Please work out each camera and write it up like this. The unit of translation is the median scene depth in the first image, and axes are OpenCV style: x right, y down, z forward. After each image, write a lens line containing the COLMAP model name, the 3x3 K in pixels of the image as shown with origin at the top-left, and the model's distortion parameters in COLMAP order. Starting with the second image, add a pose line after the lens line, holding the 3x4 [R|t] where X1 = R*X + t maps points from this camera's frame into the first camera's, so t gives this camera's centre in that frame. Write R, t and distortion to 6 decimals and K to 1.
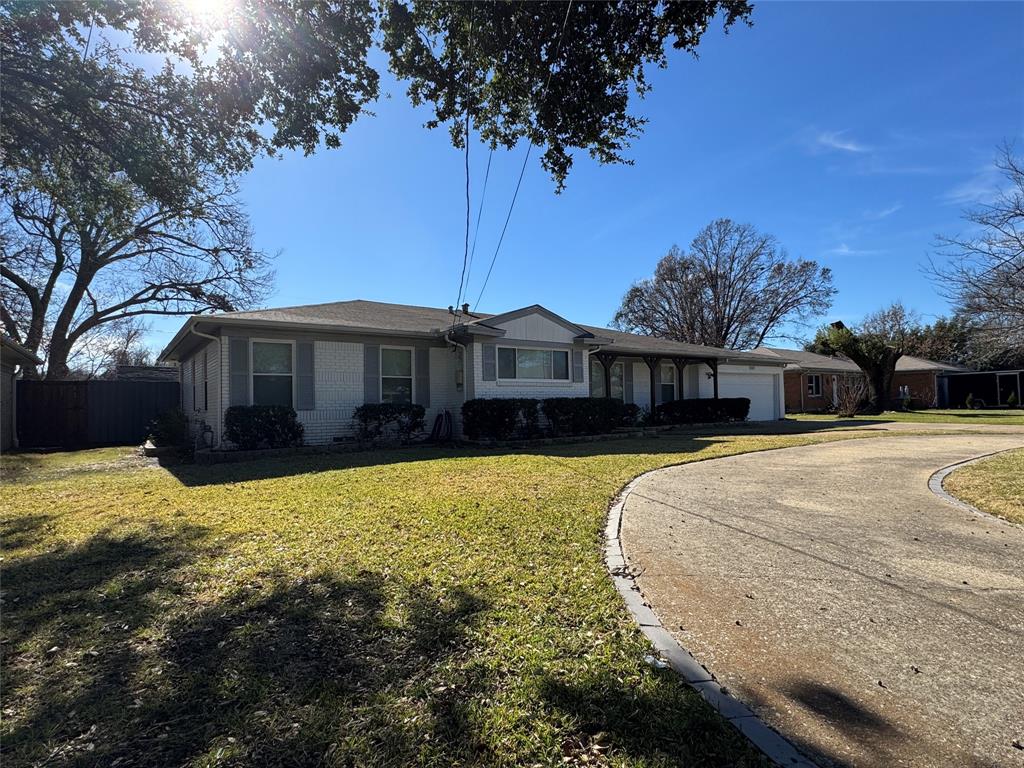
lens RADIAL K [[555.4, 0, 509.5], [0, 555.4, 383.7], [0, 0, 1]] dist [0.000802, -0.005865]
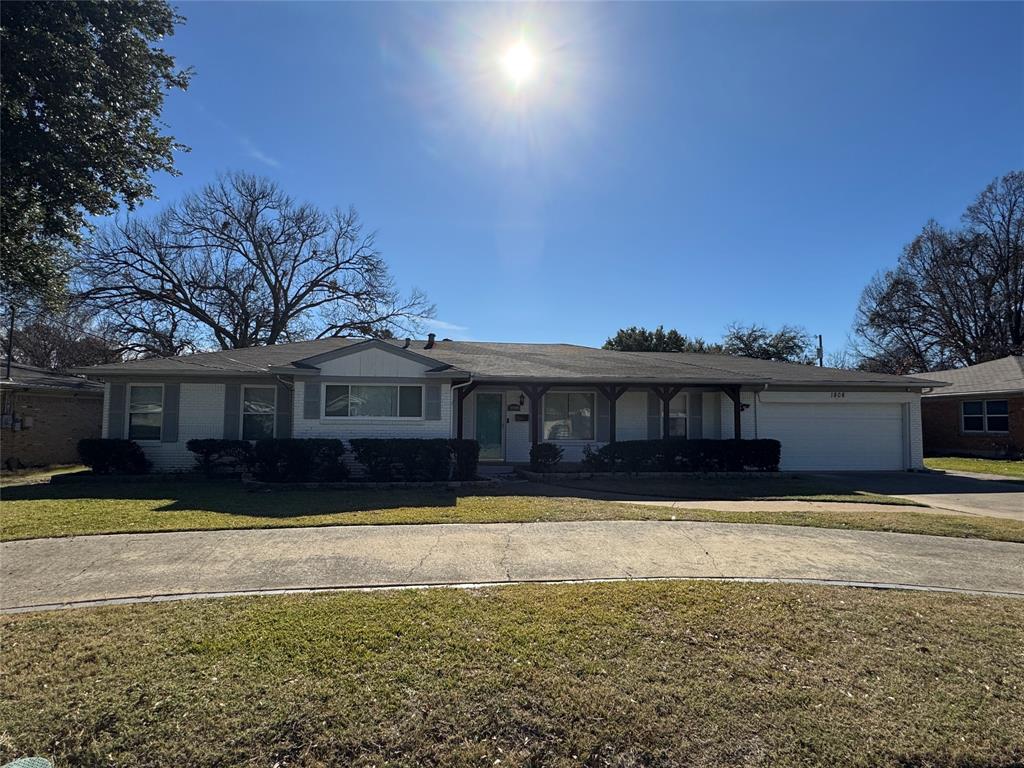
lens RADIAL K [[555.4, 0, 511.1], [0, 555.4, 384.3], [0, 0, 1]] dist [0.000802, -0.005865]
pose [[0.867770, -0.010433, -0.496856, 0.683752], [-0.001649, 0.999714, -0.023871, -0.039159], [0.496963, 0.021534, 0.867505, 0.270835]]
